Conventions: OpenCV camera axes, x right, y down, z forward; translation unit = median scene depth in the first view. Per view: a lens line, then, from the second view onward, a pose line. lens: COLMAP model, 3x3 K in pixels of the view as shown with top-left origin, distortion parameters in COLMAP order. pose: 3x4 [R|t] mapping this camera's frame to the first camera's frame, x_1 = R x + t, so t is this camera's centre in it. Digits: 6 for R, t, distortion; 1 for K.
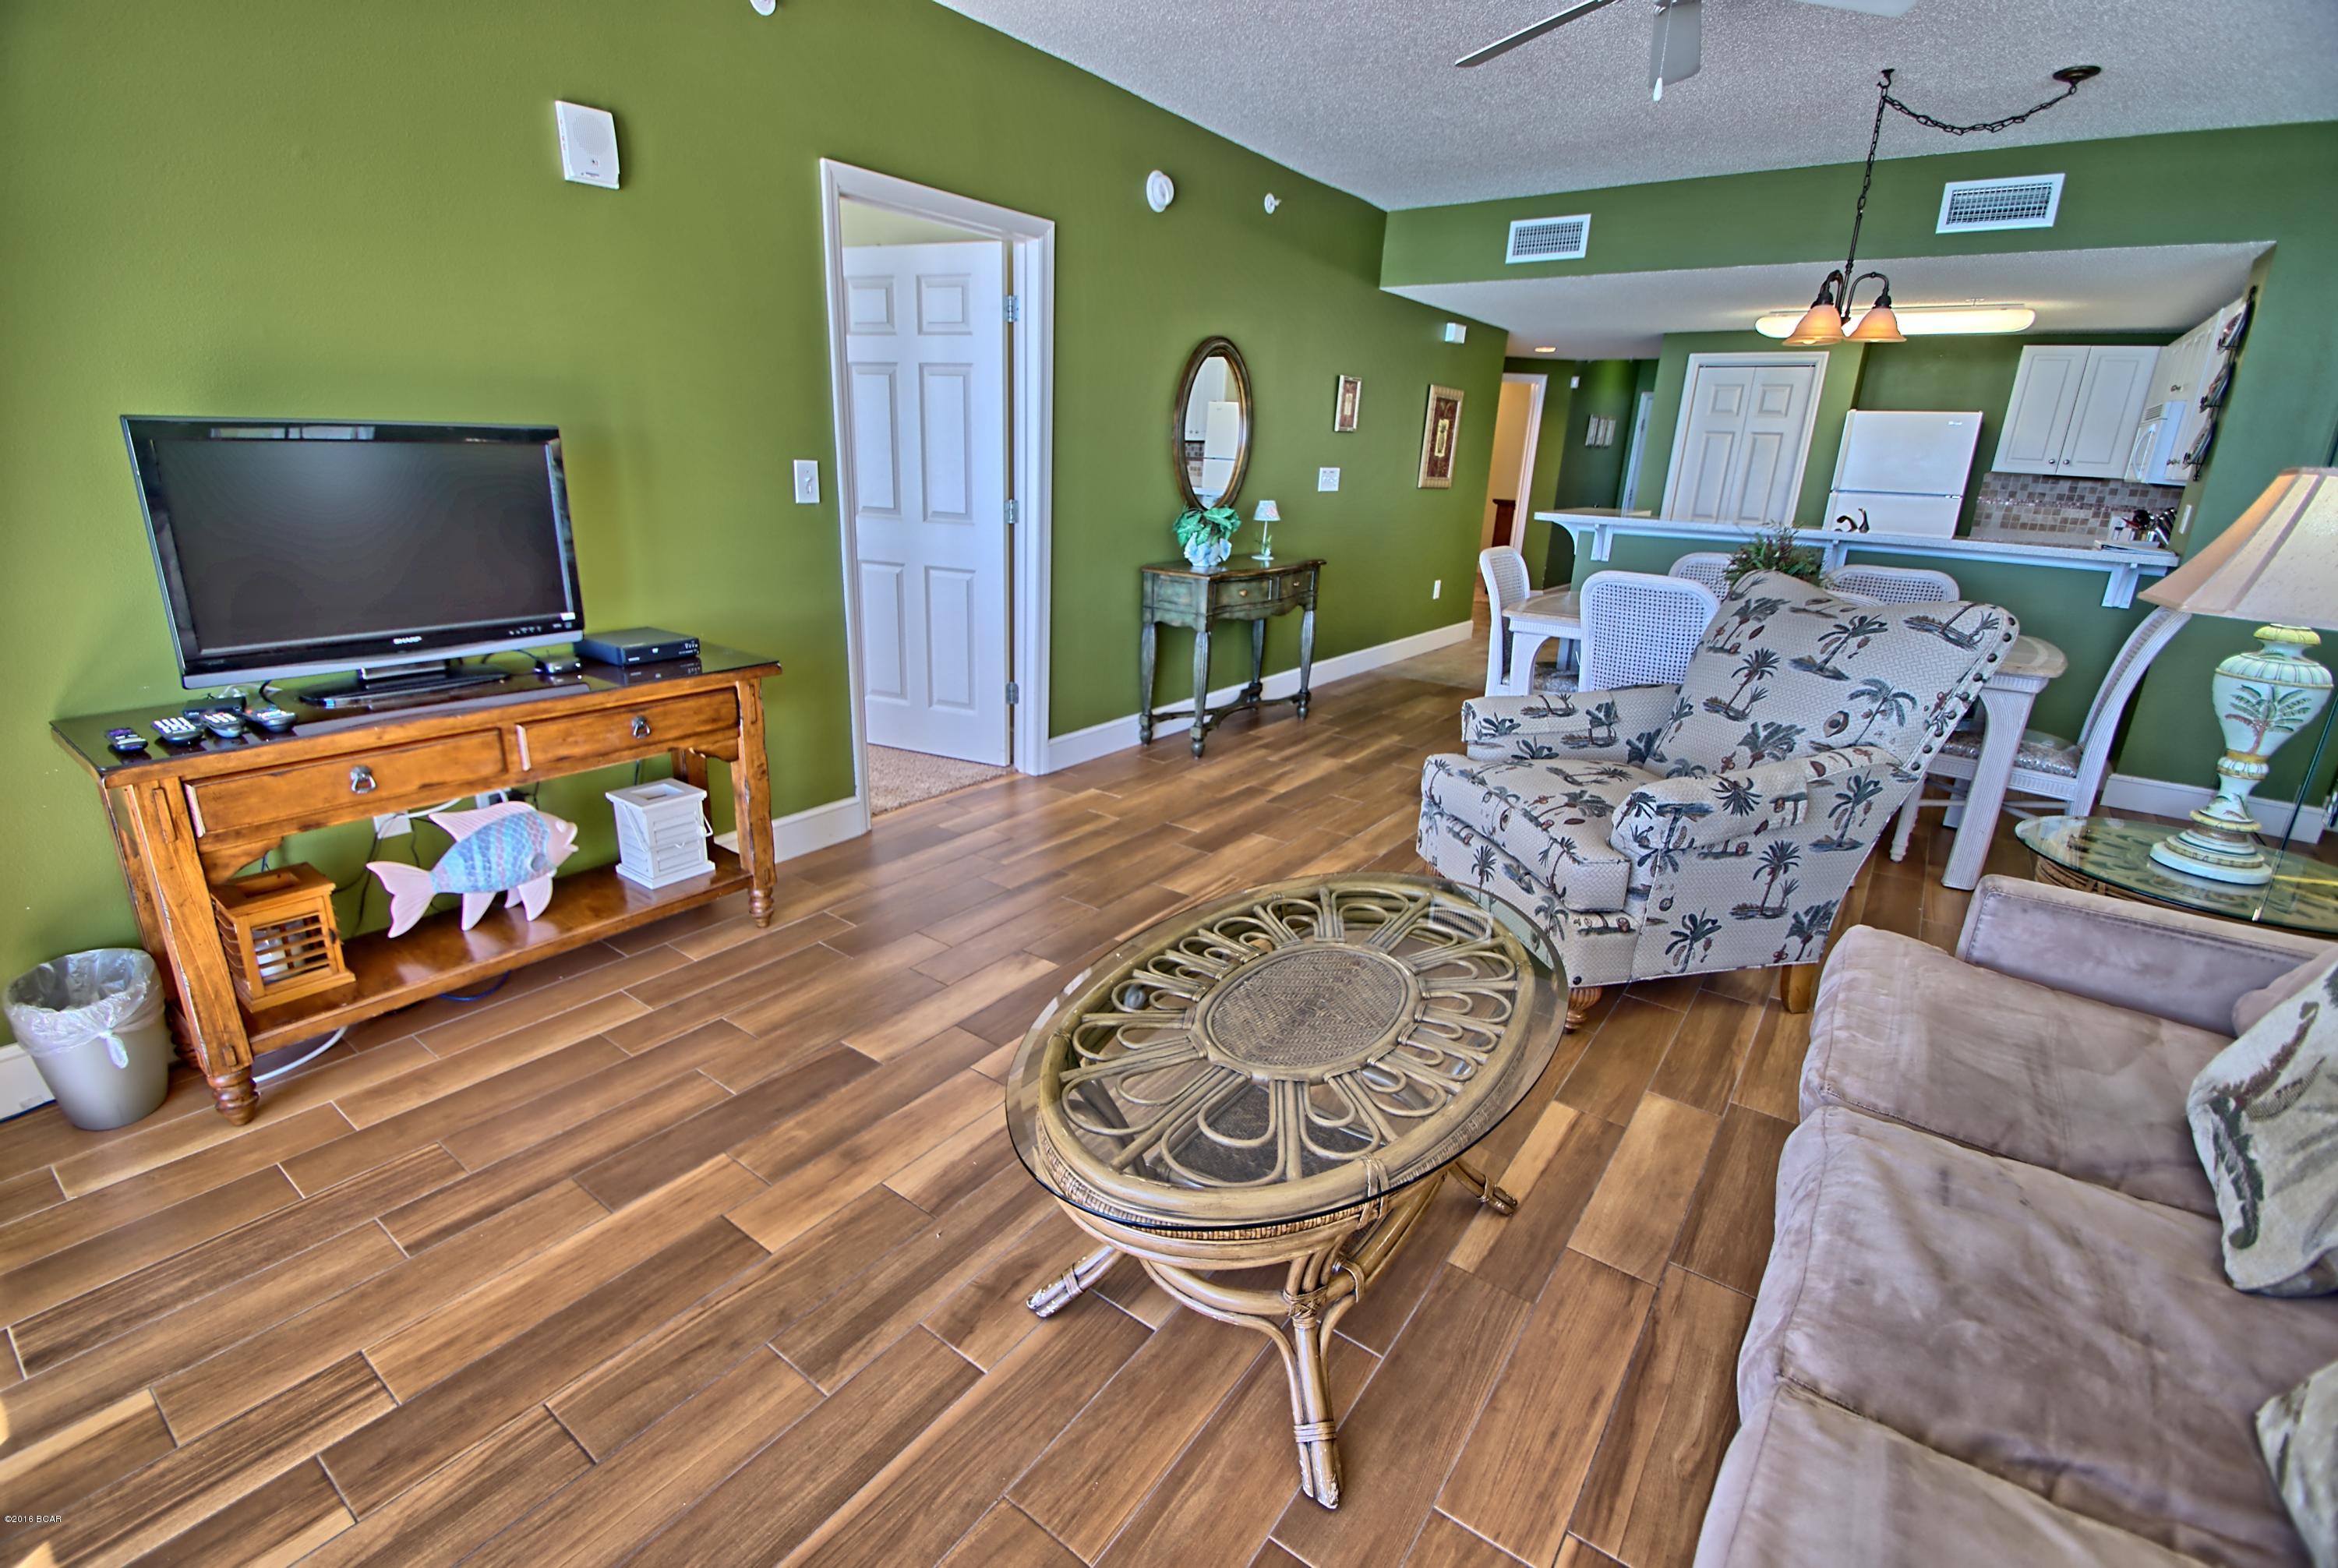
lens RADIAL K [[1040.3, 0, 1165.5], [0, 1040.3, 778.6], [0, 0, 1]] dist [0.000451, -0.000857]
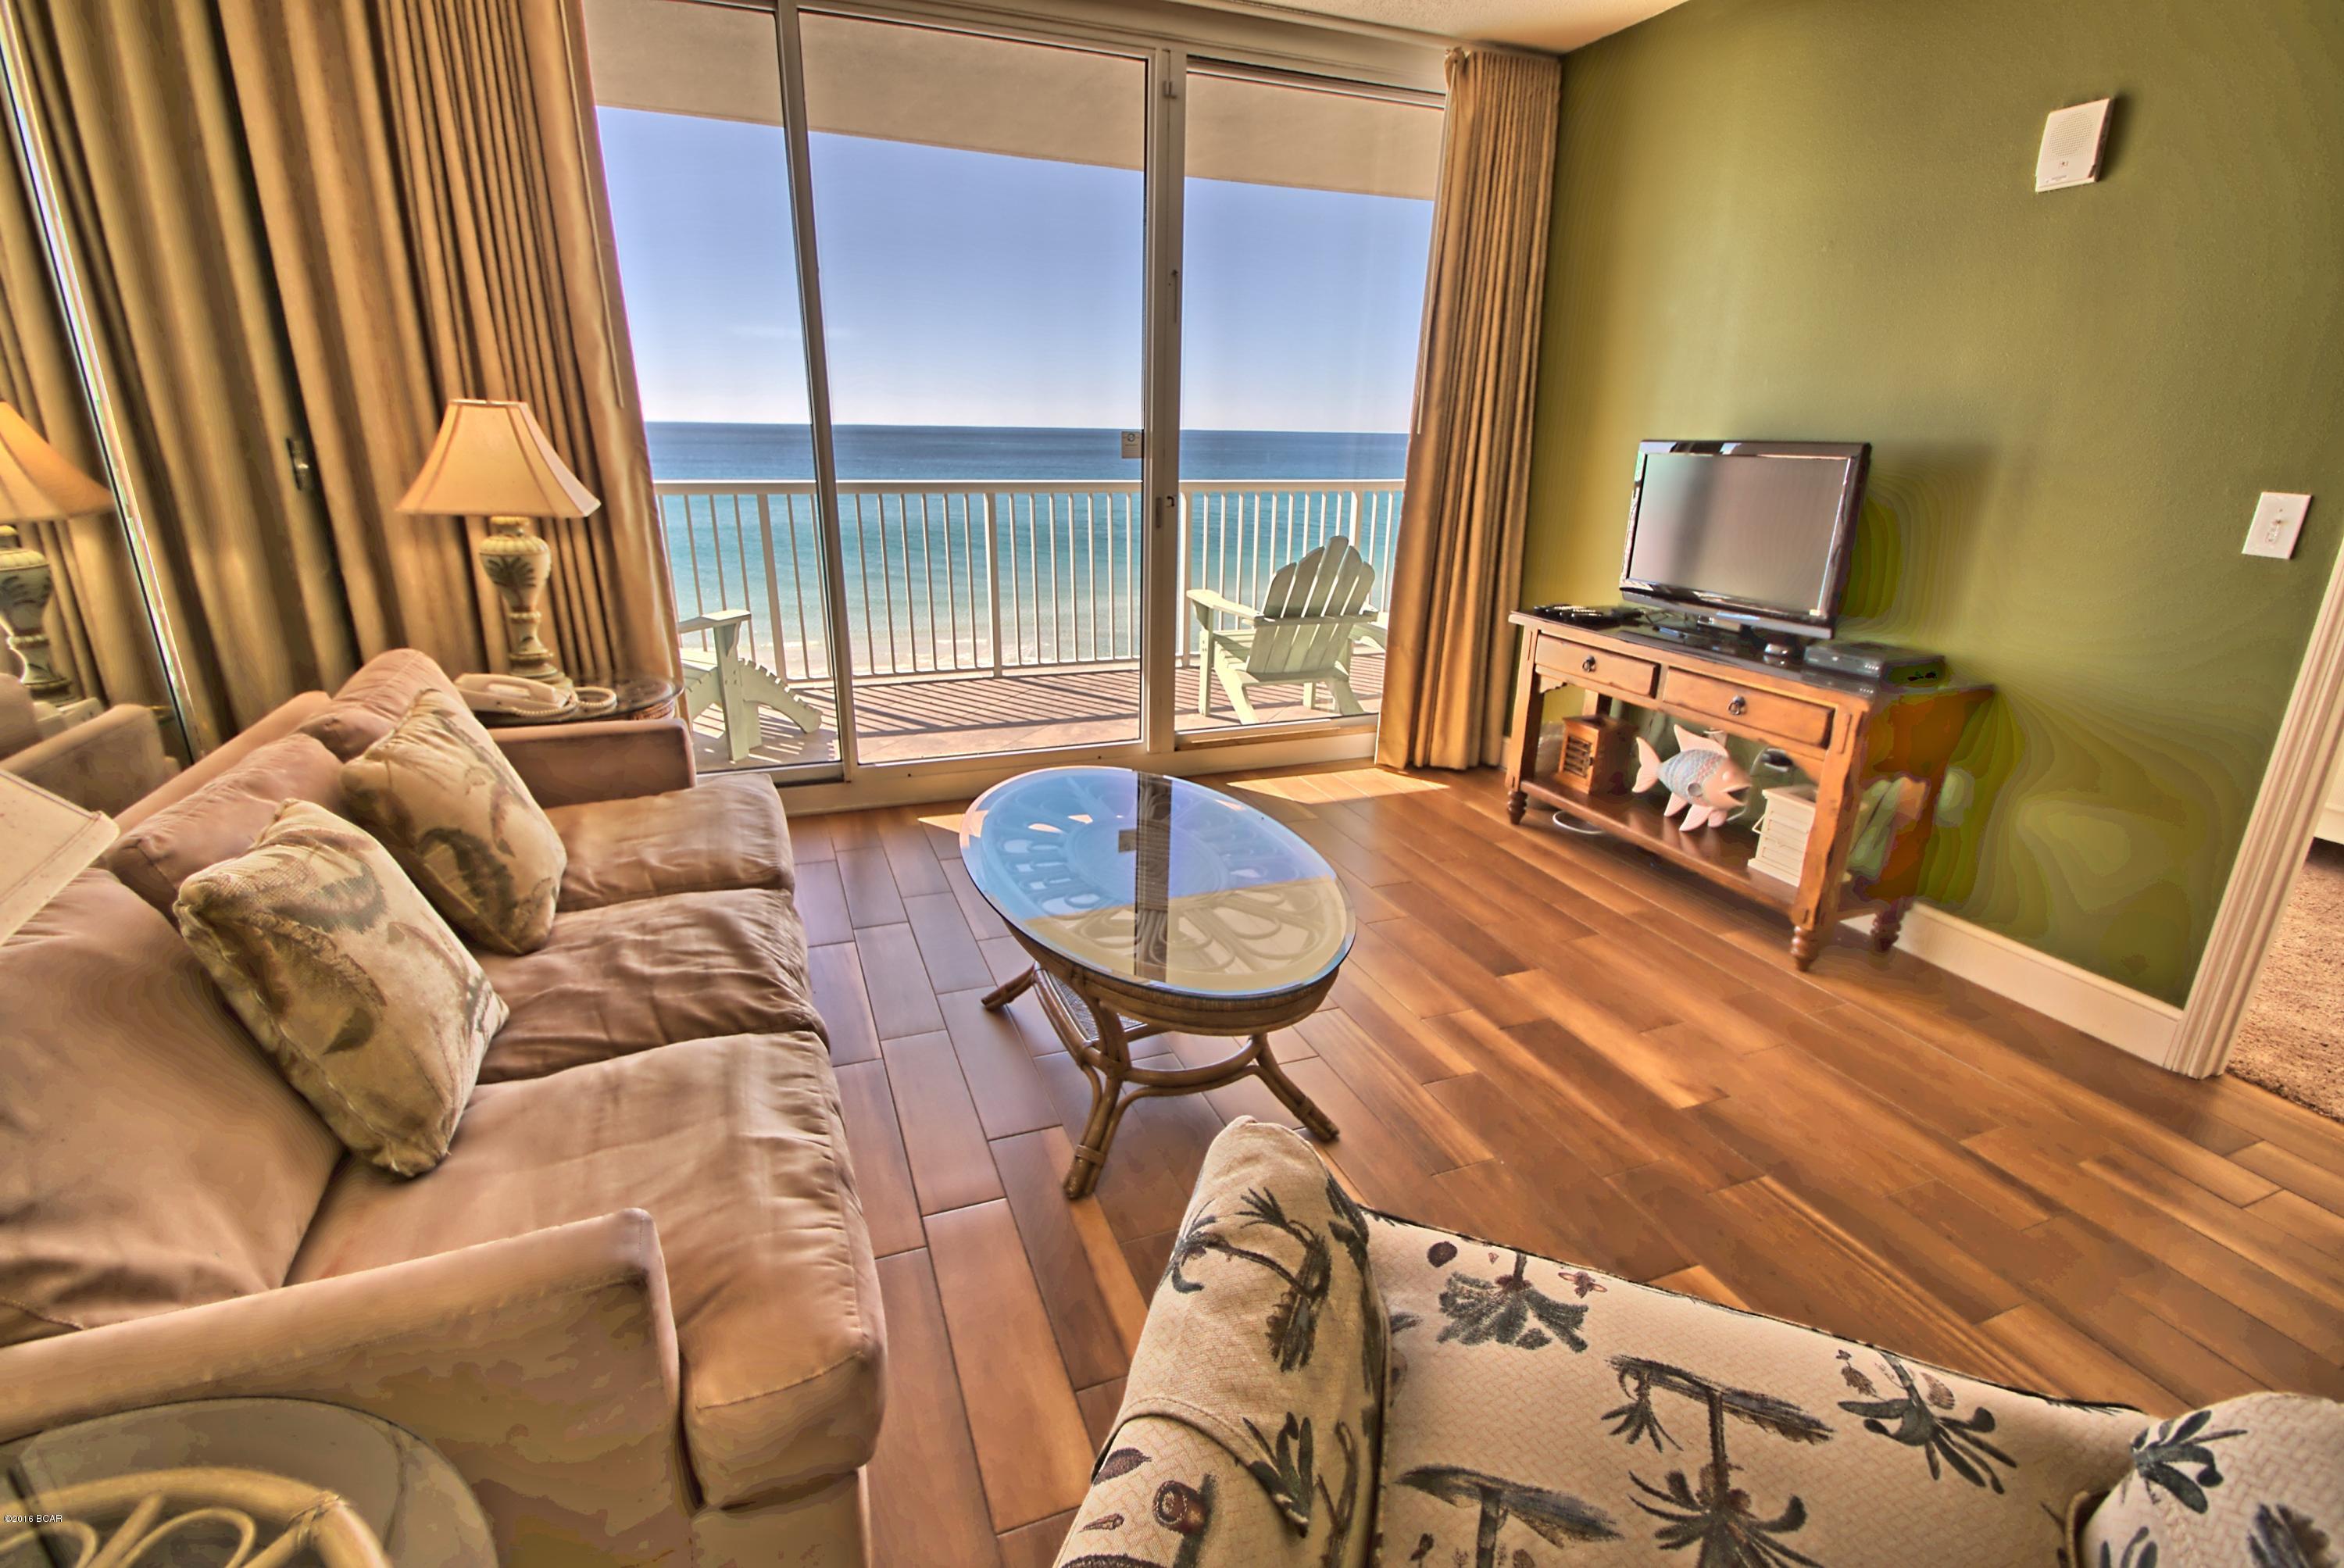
lens RADIAL K [[1042.9, 0, 1162.8], [0, 1042.9, 776.7], [0, 0, 1]] dist [0.000451, -0.000857]
pose [[-0.533160, 0.228004, -0.814712, 0.775472], [-0.286196, 0.857616, 0.427302, -0.292639], [0.796136, 0.460987, -0.391992, 0.981315]]
